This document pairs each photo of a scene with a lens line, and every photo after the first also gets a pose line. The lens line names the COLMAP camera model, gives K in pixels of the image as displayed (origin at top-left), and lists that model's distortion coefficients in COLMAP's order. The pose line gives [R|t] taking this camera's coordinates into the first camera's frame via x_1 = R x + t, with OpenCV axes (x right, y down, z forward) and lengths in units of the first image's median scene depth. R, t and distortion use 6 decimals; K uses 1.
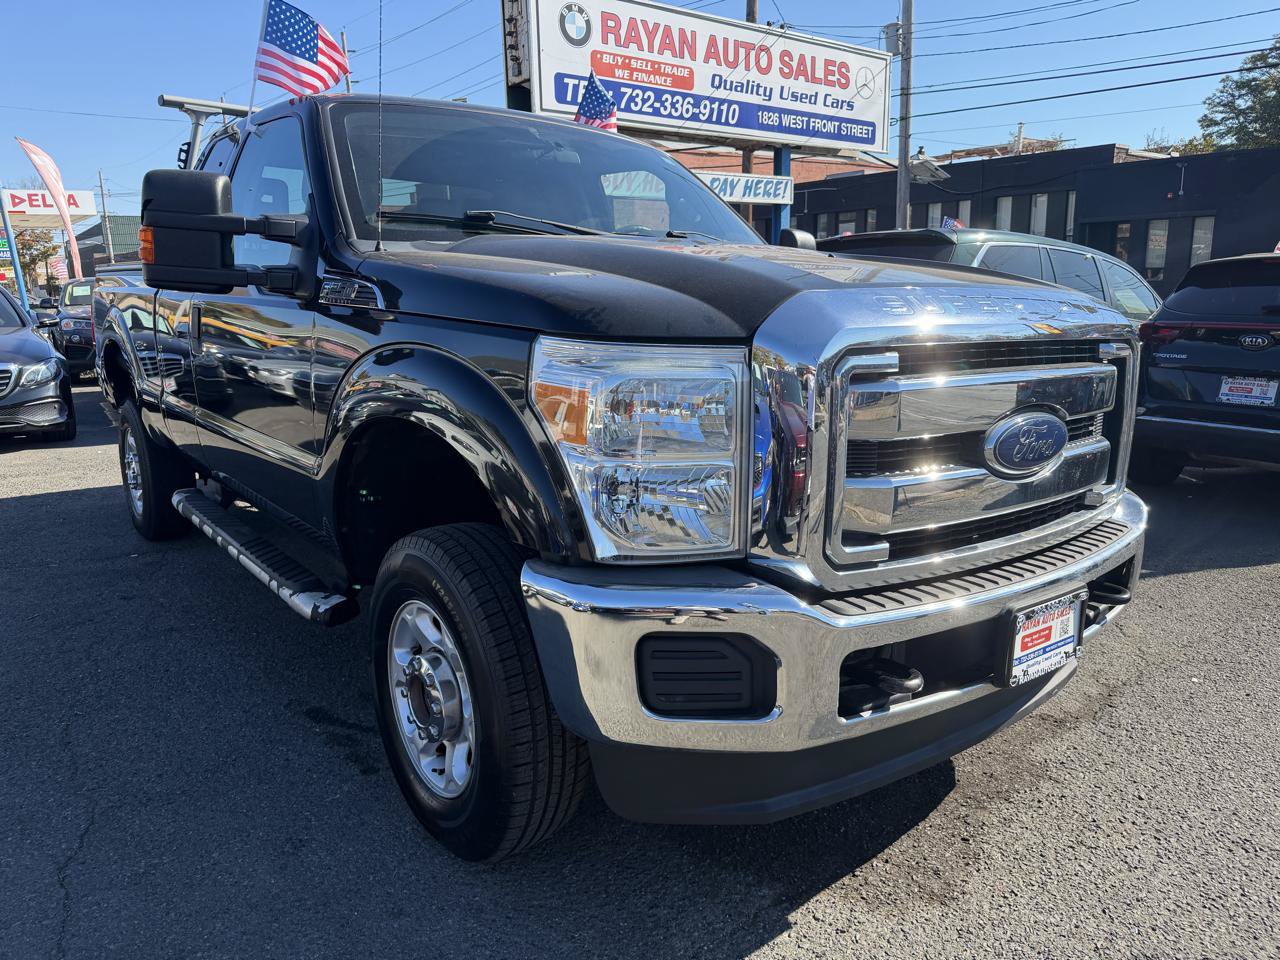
lens RADIAL K [[919.4, 0, 647.0], [0, 919.4, 477.7], [0, 0, 1]] dist [0.024963, -0.034529]
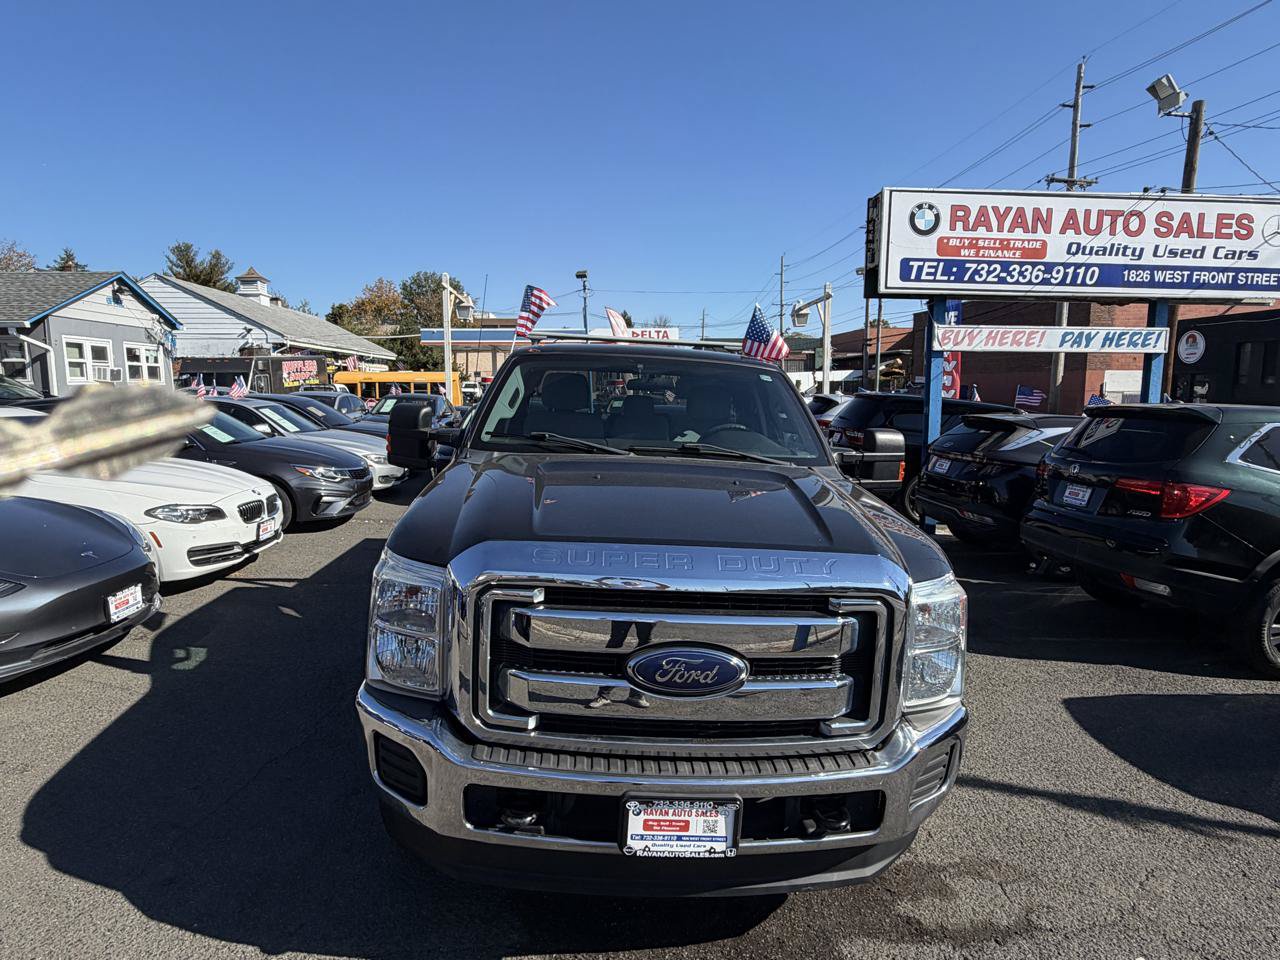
lens RADIAL K [[728.5, 0, 634.5], [0, 728.5, 478.5], [0, 0, 1]] dist [0.002204, 0.000949]
pose [[0.813994, 0.100103, -0.572183, 0.200687], [-0.146422, 0.988590, -0.035349, -0.056418], [0.562117, 0.112555, 0.819363, 0.021584]]
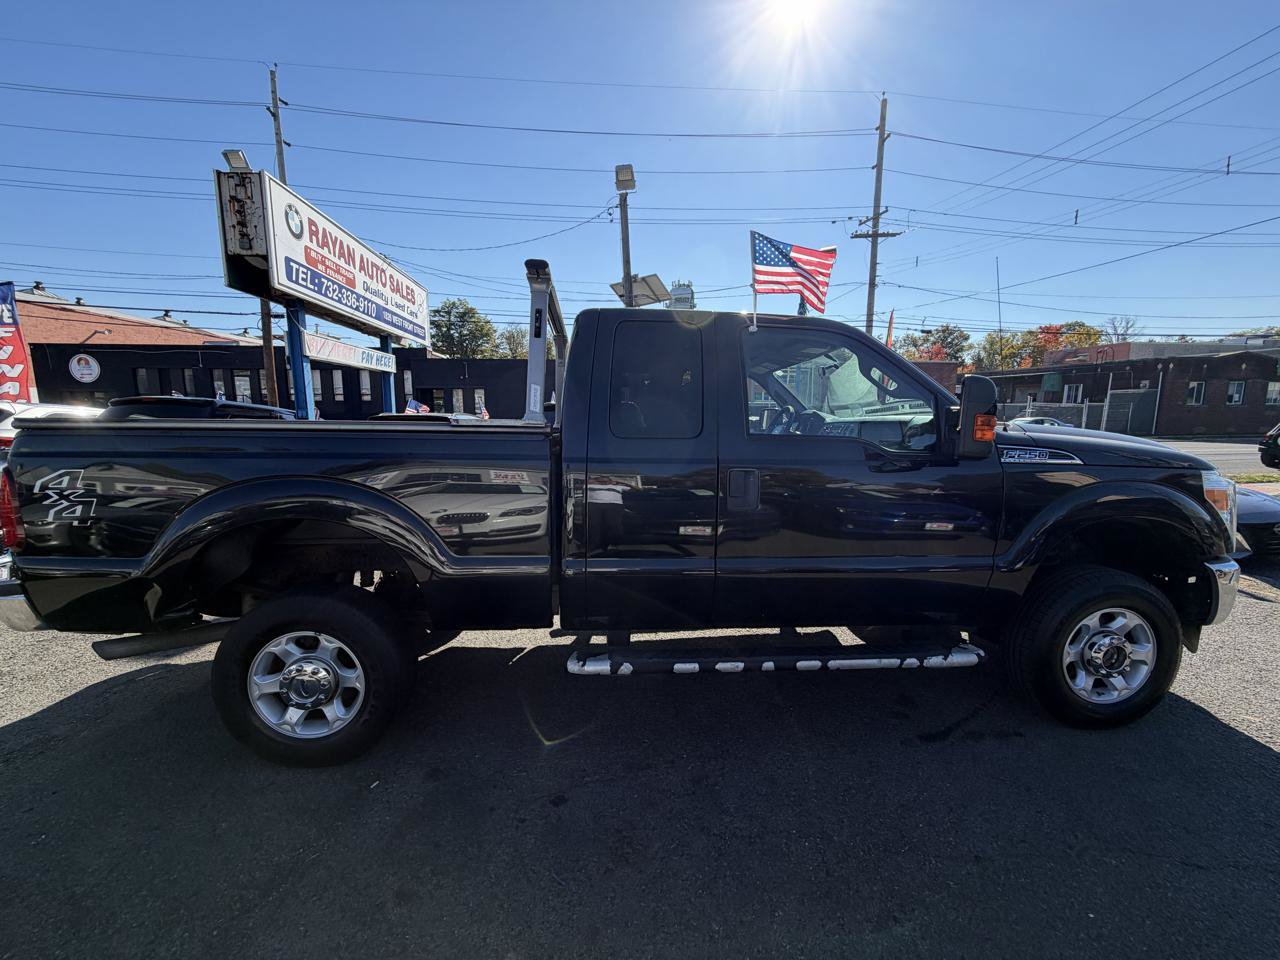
lens RADIAL K [[506.9, 0, 644.6], [0, 506.9, 477.0], [0, 0, 1]] dist [0.001083, 0.000395]
pose [[0.557460, -0.087927, 0.825534, -0.409778], [0.163257, 0.986570, -0.005164, -0.073694], [-0.813993, 0.137653, 0.564328, 0.283052]]
